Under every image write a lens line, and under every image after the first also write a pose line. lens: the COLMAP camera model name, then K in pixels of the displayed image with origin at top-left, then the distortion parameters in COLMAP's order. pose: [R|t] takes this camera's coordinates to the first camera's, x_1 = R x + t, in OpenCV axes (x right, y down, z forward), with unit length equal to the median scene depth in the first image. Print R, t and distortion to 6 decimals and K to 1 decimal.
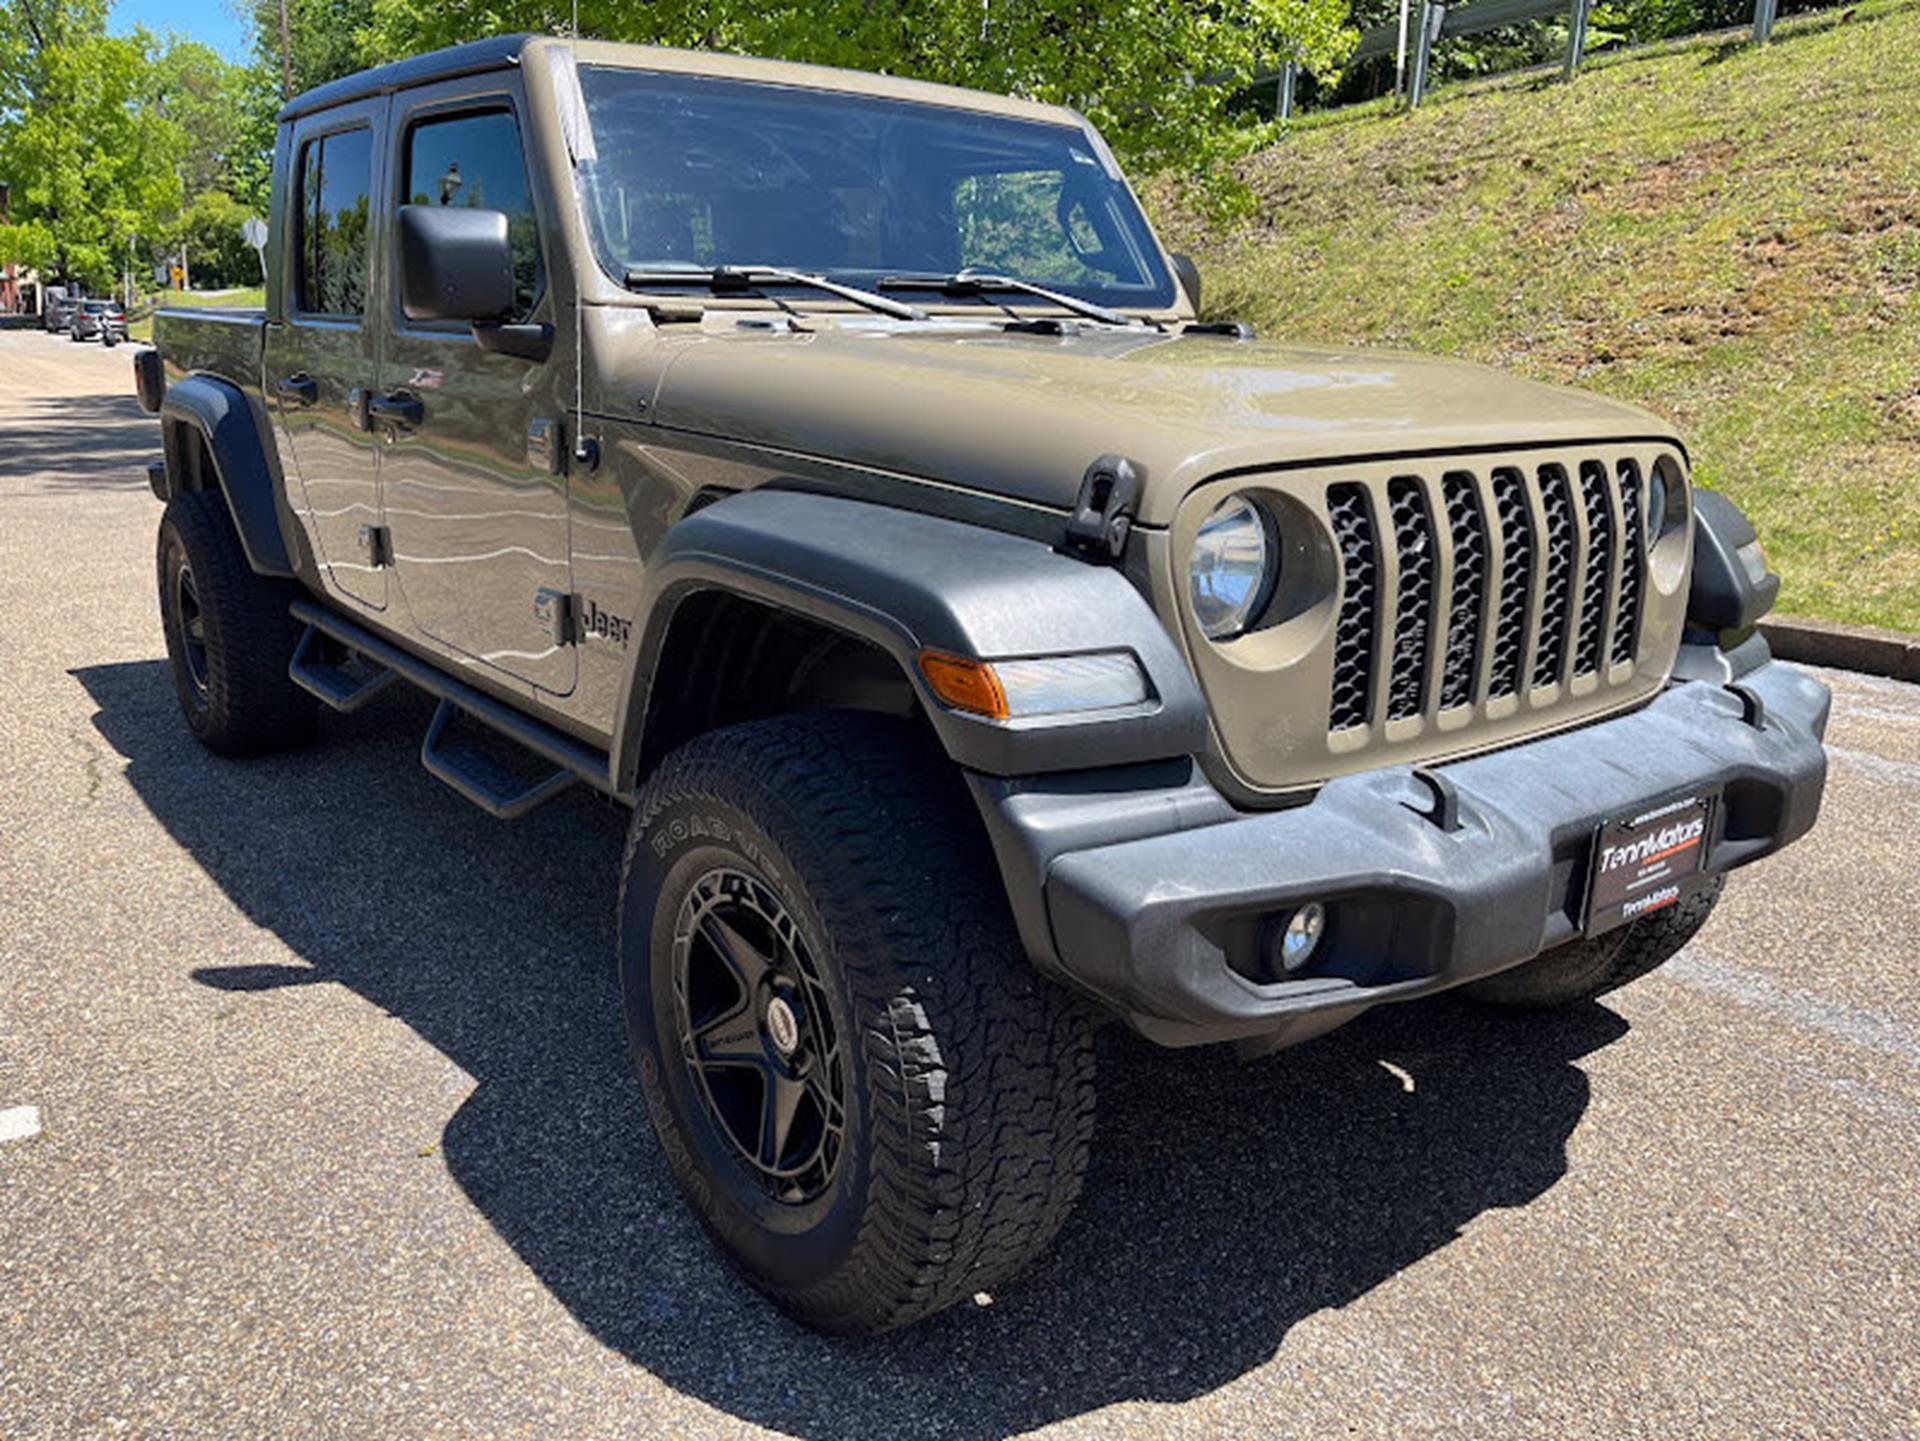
lens RADIAL K [[1440.5, 0, 955.6], [0, 1440.5, 734.8], [0, 0, 1]] dist [0.058579, -0.070727]
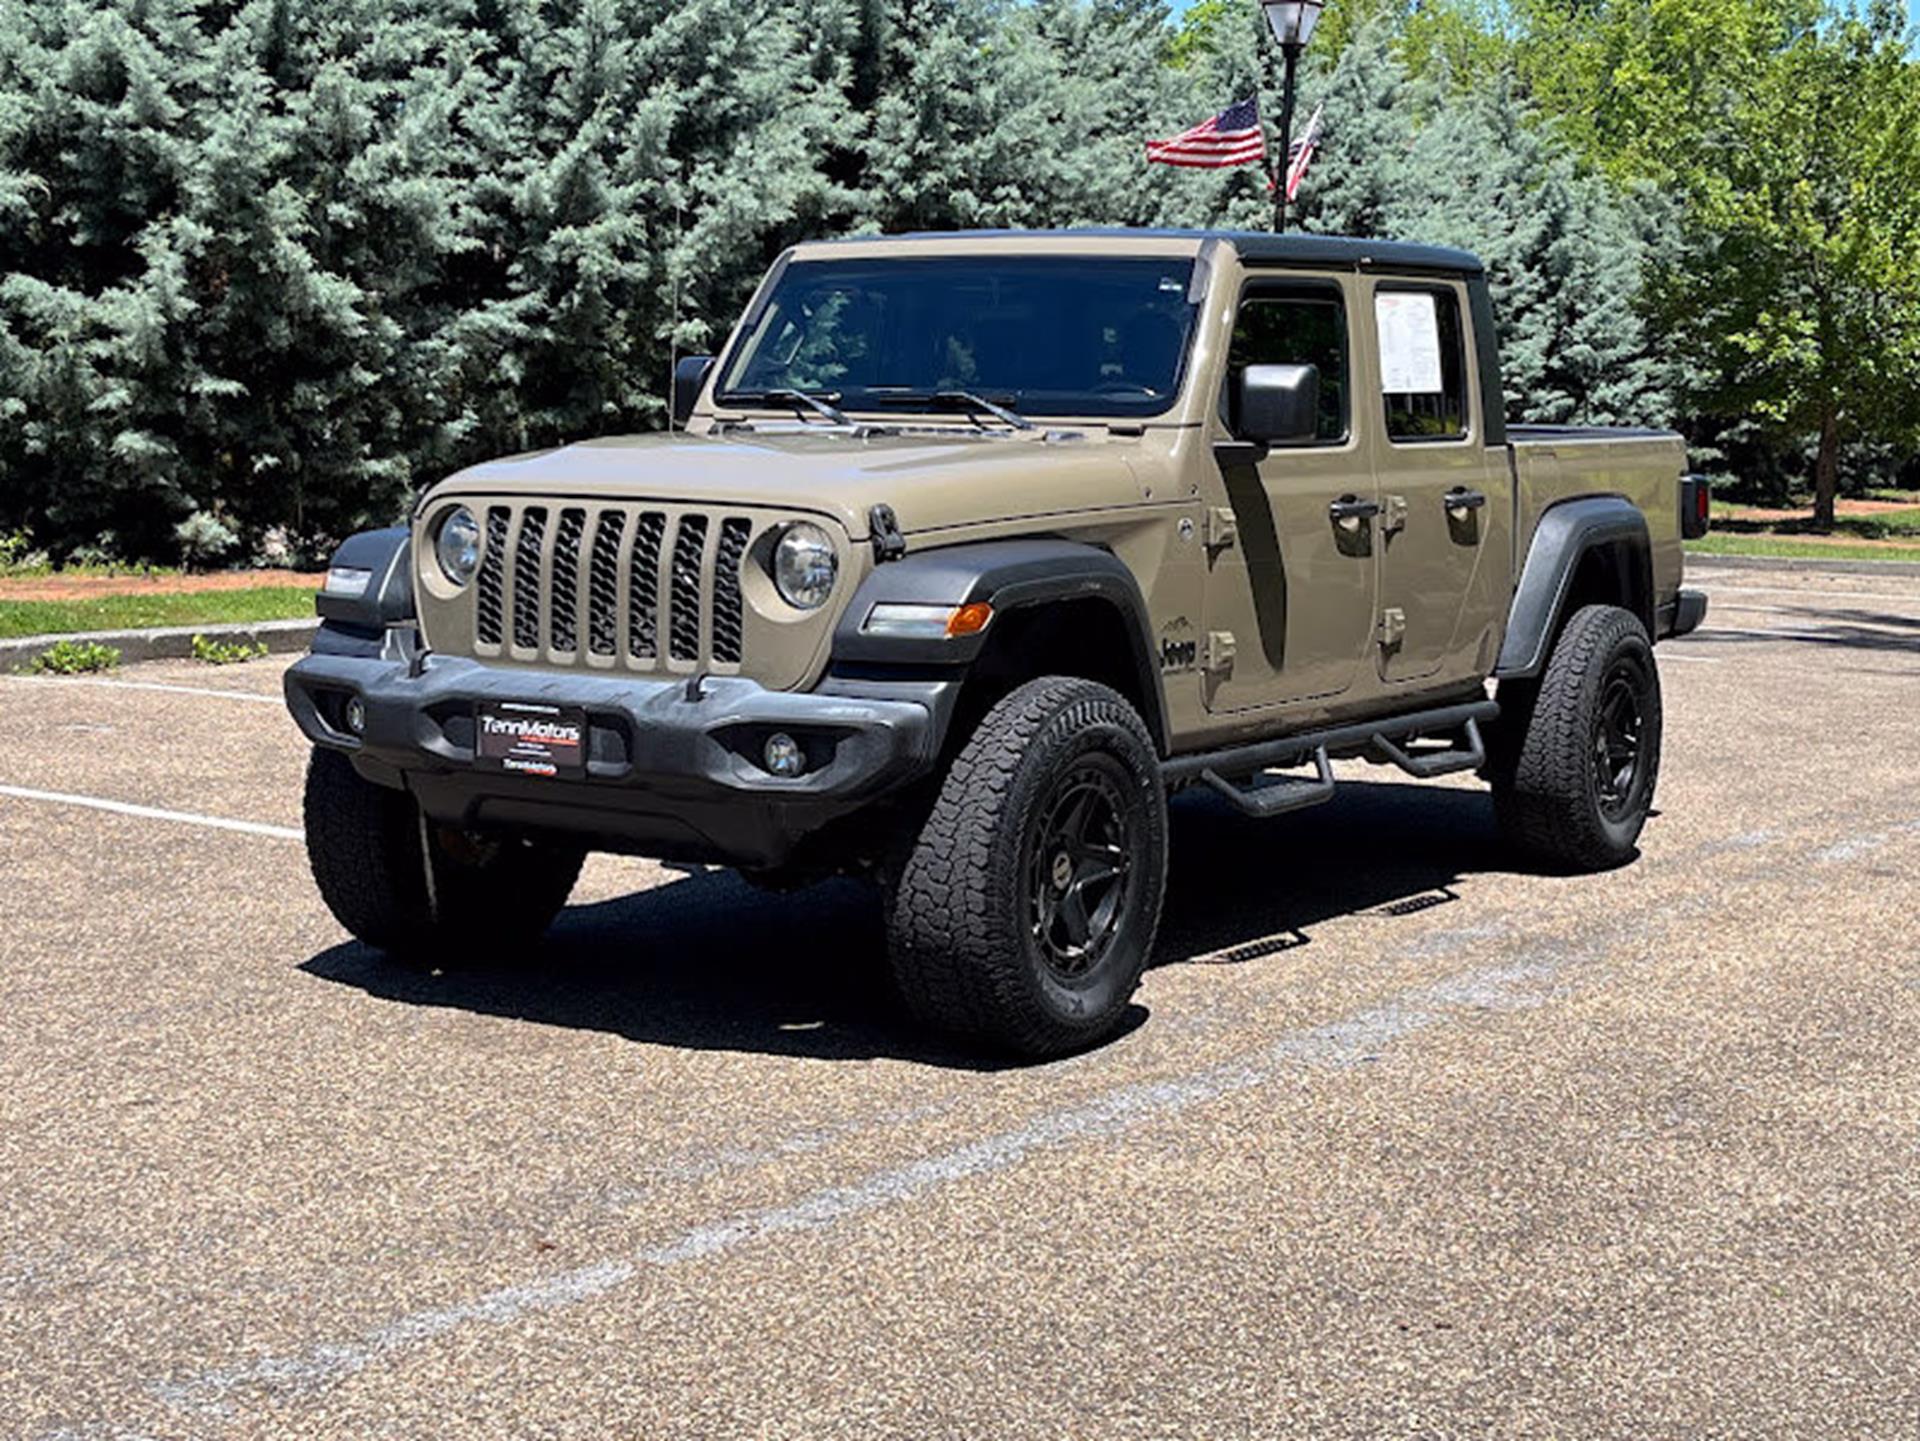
lens RADIAL K [[2987.0, 0, 952.7], [0, 2987.0, 702.0], [0, 0, 1]] dist [0.071976, 0.000000]
pose [[0.354110, 0.086617, -0.931184, 2.681848], [-0.266695, 0.963709, -0.011777, -0.030151], [0.896370, 0.252512, 0.364359, 0.134962]]
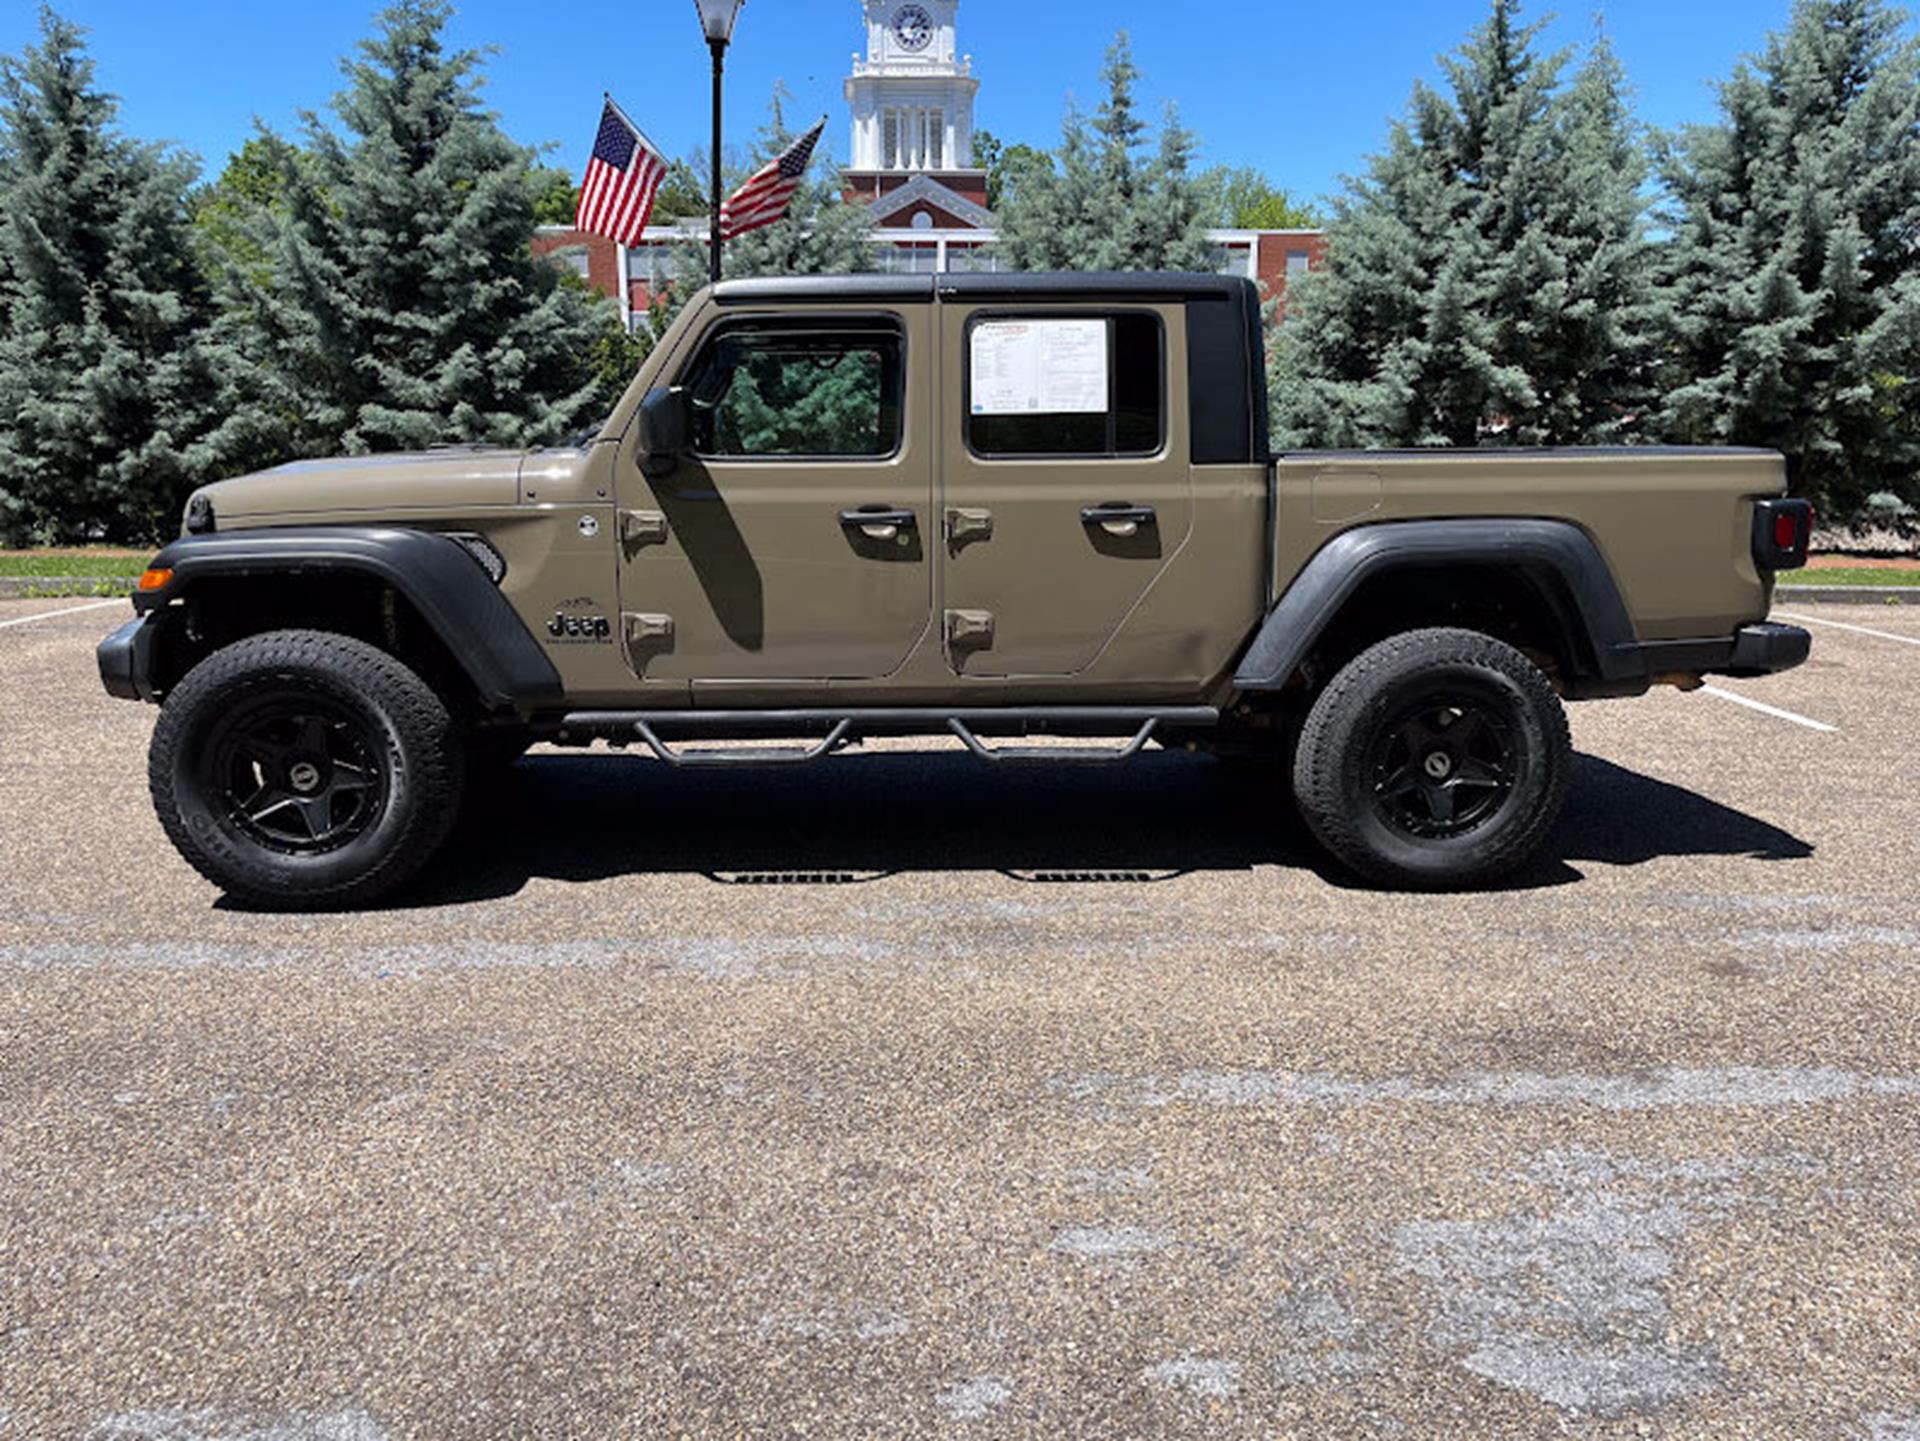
lens RADIAL K [[1440.5, 0, 957.2], [0, 1440.5, 718.2], [0, 0, 1]] dist [0.058579, -0.070727]
pose [[-0.536241, 0.141830, -0.832063, 1.379066], [-0.240179, 0.919391, 0.311504, -0.674318], [0.809172, 0.366885, -0.458951, 2.420101]]
